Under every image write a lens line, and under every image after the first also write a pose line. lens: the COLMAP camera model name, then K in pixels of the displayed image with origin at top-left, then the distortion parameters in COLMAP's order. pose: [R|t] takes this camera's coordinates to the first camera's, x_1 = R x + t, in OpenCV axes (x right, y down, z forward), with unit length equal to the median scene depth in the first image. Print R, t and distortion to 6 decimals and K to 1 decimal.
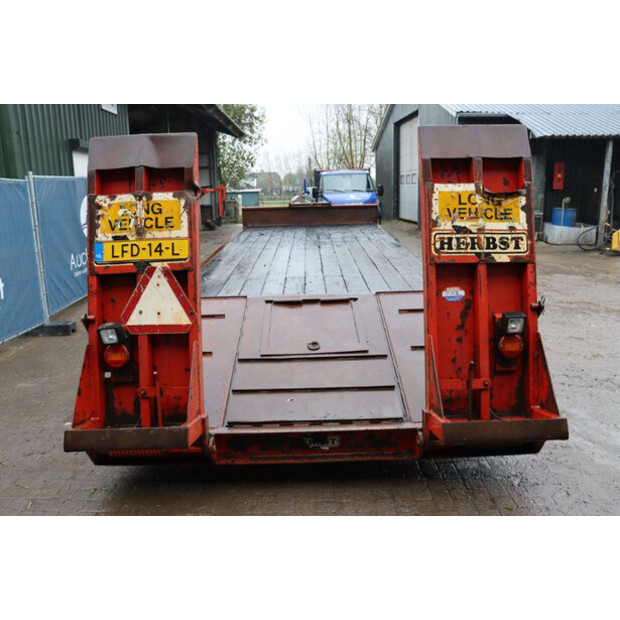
lens RADIAL K [[528.7, 0, 312.2], [0, 528.7, 305.8], [0, 0, 1]] dist [-0.131923, 0.065076]
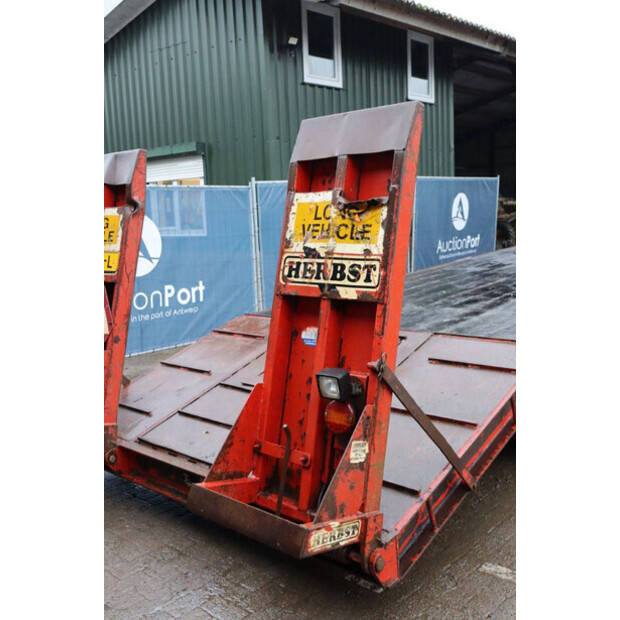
lens RADIAL K [[654.5, 0, 312.2], [0, 654.5, 309.0], [0, 0, 1]] dist [-0.036601, 0.000000]
pose [[0.748682, 0.091215, -0.656624, 0.917575], [-0.113503, 0.993500, 0.008597, -0.071691], [0.653141, 0.068092, 0.754169, 0.282220]]
